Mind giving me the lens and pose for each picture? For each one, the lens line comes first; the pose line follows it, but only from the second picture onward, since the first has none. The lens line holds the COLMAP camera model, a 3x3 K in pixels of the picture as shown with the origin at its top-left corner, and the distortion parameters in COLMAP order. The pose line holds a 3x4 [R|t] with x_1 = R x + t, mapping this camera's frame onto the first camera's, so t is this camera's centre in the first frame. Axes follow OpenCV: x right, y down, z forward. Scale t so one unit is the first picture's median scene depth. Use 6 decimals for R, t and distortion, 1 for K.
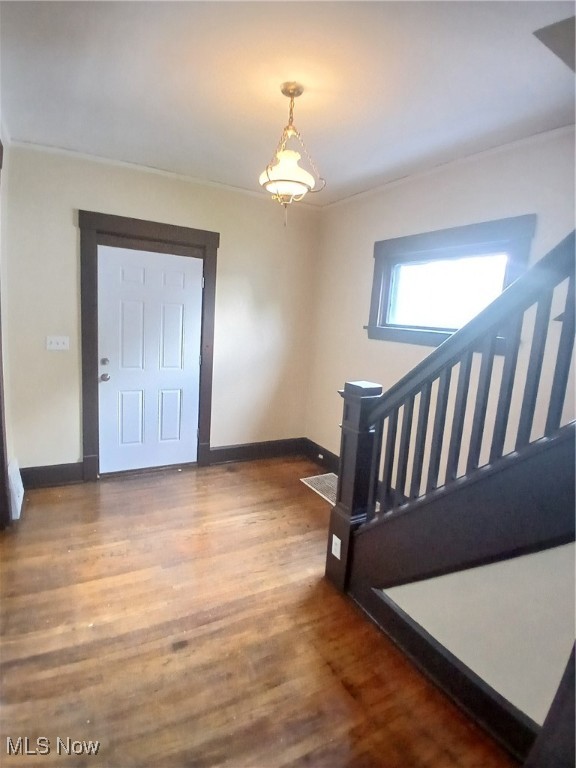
lens RADIAL K [[389.5, 0, 285.8], [0, 389.5, 378.4], [0, 0, 1]] dist [-0.018316, -0.033246]
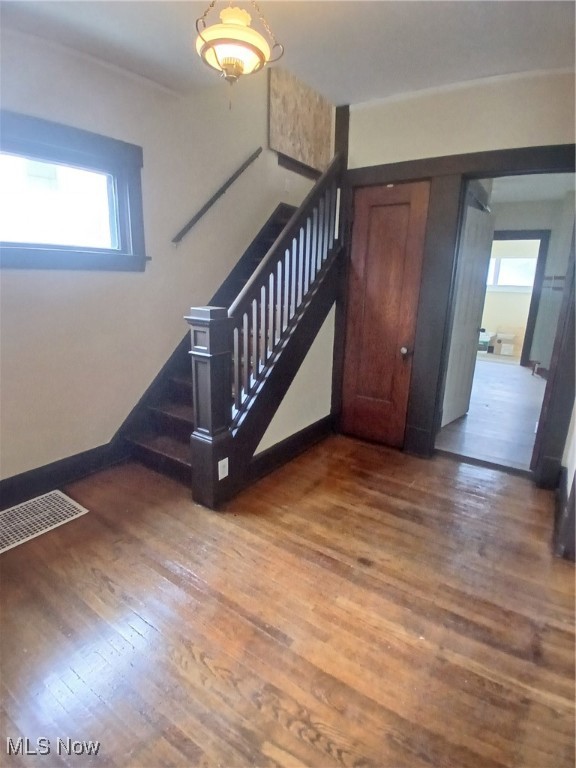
lens RADIAL K [[389.5, 0, 285.8], [0, 389.5, 378.4], [0, 0, 1]] dist [-0.018316, -0.033246]
pose [[-0.439252, -0.298142, 0.847449, -0.911805], [0.107994, 0.918960, 0.379276, -0.198376], [-0.891849, 0.258117, -0.371458, 1.419289]]
